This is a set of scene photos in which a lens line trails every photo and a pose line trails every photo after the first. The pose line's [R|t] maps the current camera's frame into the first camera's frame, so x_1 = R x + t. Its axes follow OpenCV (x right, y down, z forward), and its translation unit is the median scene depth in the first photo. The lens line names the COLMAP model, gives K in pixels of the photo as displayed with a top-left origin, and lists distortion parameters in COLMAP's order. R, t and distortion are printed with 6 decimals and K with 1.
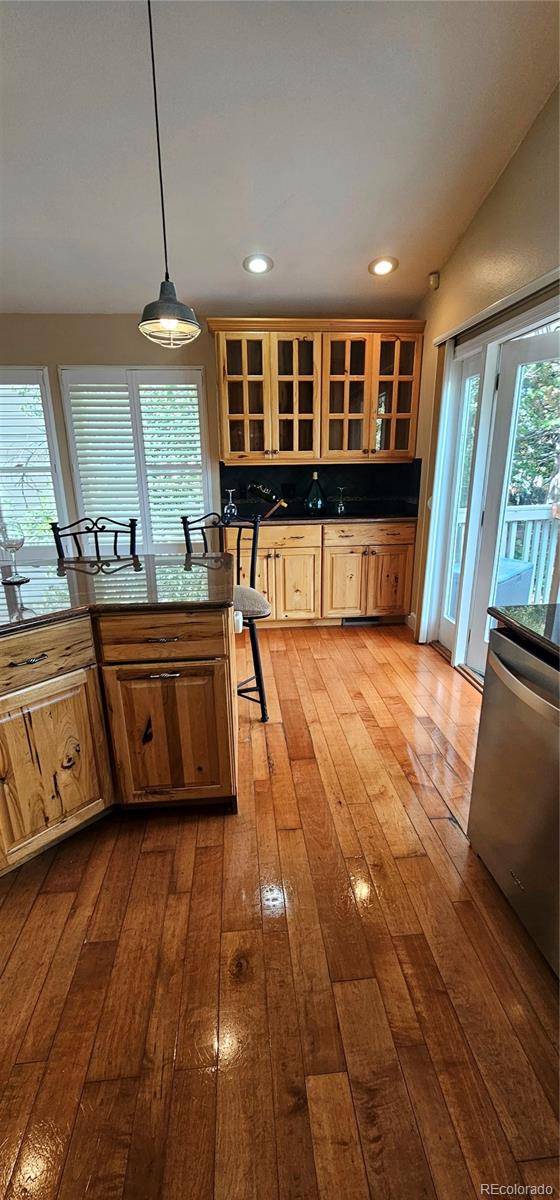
lens RADIAL K [[492.1, 0, 283.9], [0, 492.1, 614.8], [0, 0, 1]] dist [-0.002526, -0.000496]
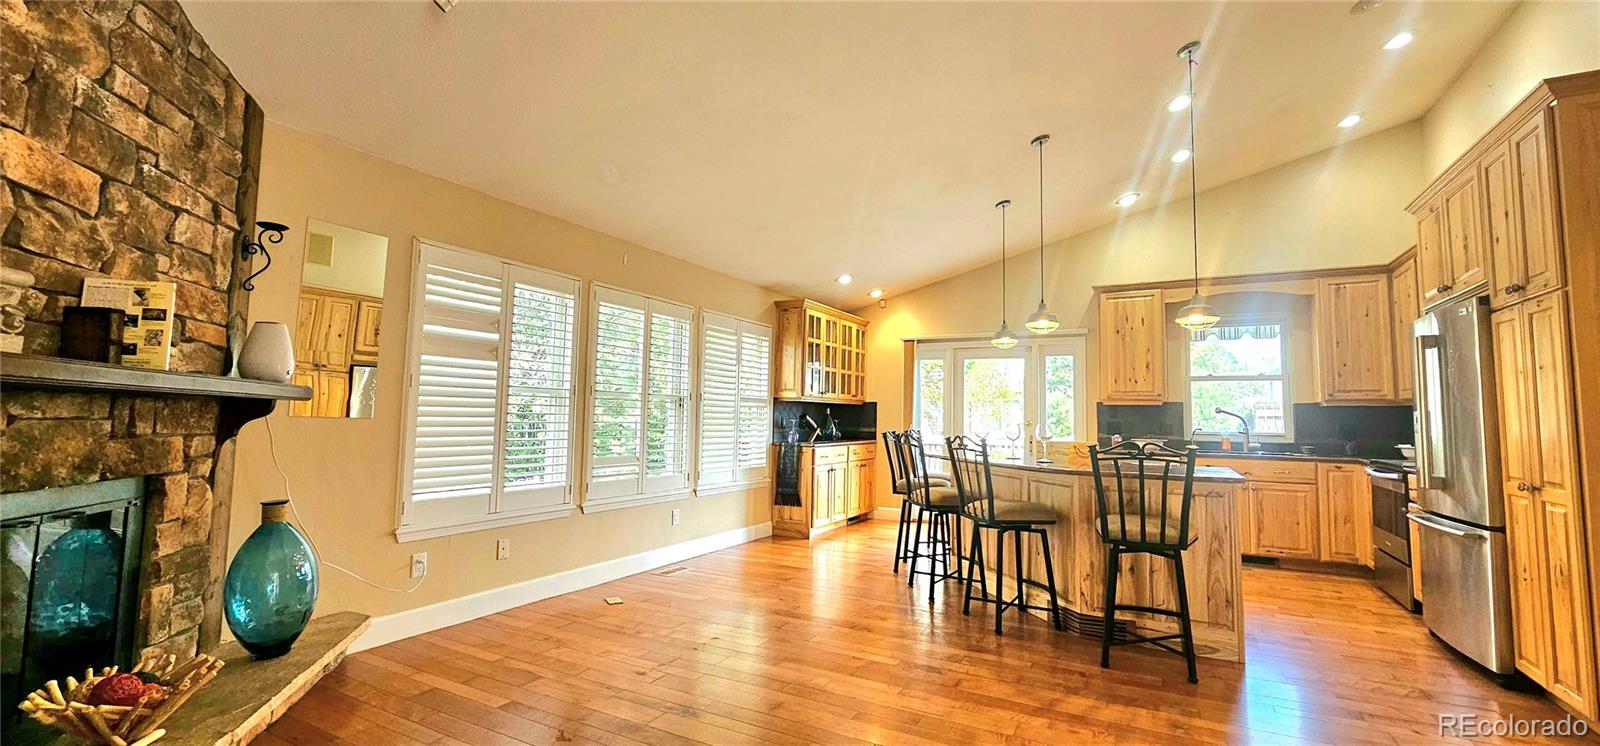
lens RADIAL K [[656.2, 0, 815.7], [0, 656.2, 370.8], [0, 0, 1]] dist [-0.002526, -0.000496]
pose [[0.553053, 0.080522, 0.829246, -1.525986], [0.230688, 0.941604, -0.245286, 0.045748], [-0.800572, 0.326953, 0.502182, 0.103007]]
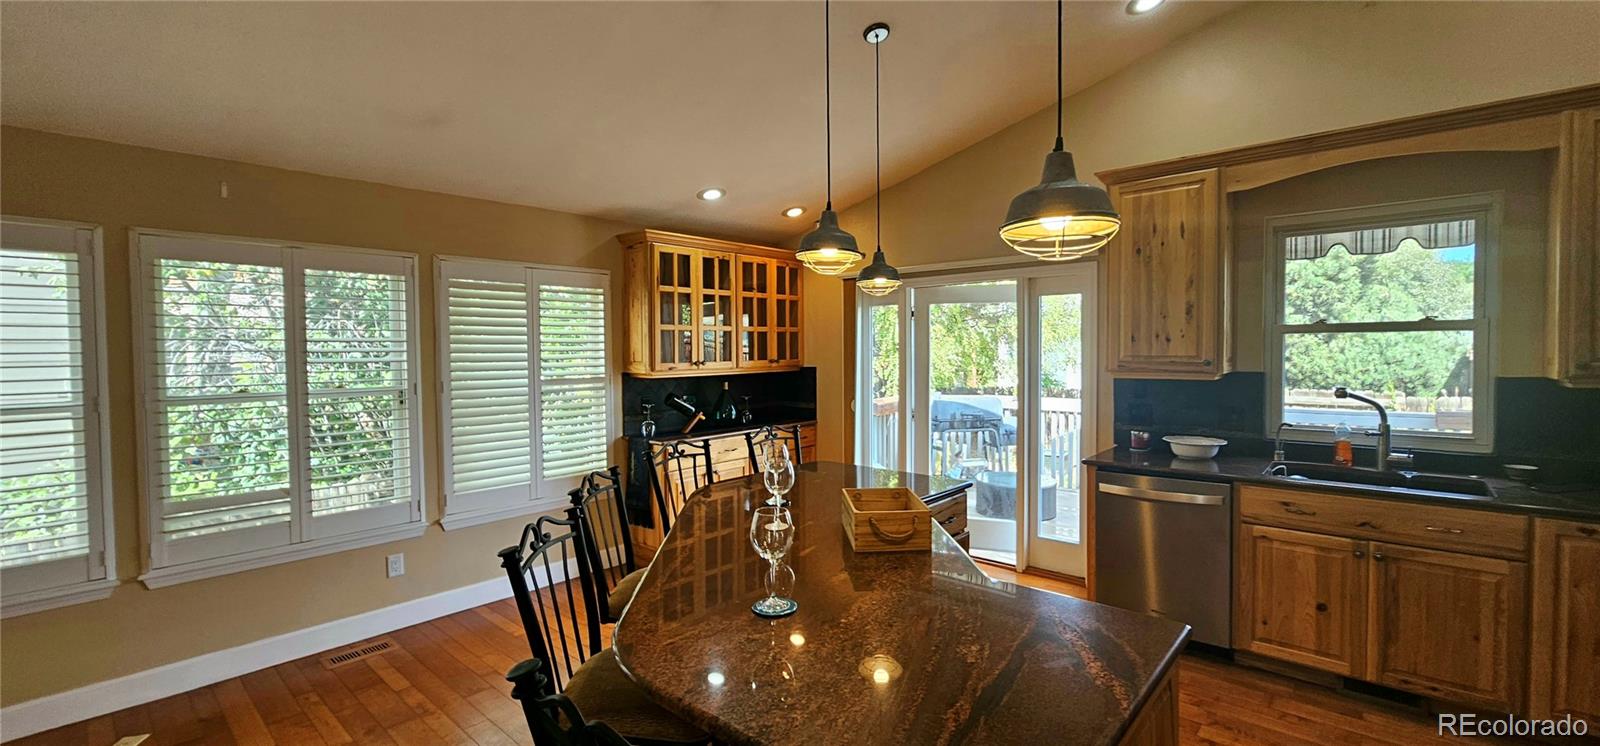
lens RADIAL K [[656.2, 0, 815.7], [0, 656.2, 370.8], [0, 0, 1]] dist [-0.002526, -0.000496]
pose [[0.725275, -0.019351, 0.688187, -0.727091], [0.210220, 0.958089, -0.194609, -0.027204], [-0.655579, 0.285816, 0.698946, -0.014079]]
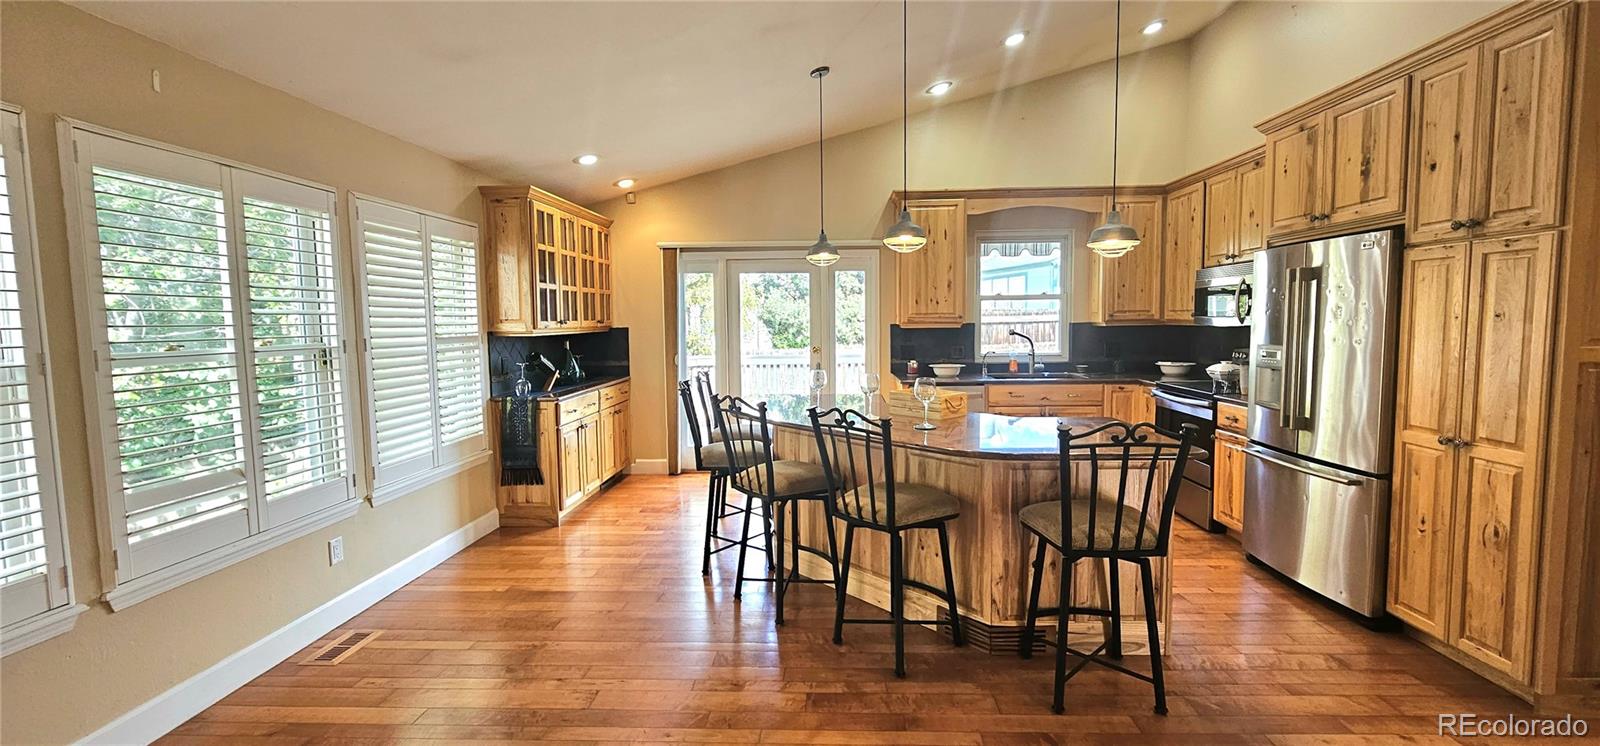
lens RADIAL K [[656.2, 0, 815.7], [0, 656.2, 370.8], [0, 0, 1]] dist [-0.002526, -0.000496]
pose [[0.134055, -0.069162, 0.988557, -1.235621], [0.309488, 0.950587, 0.024537, -0.119061], [-0.941407, 0.302657, 0.148836, 0.375998]]
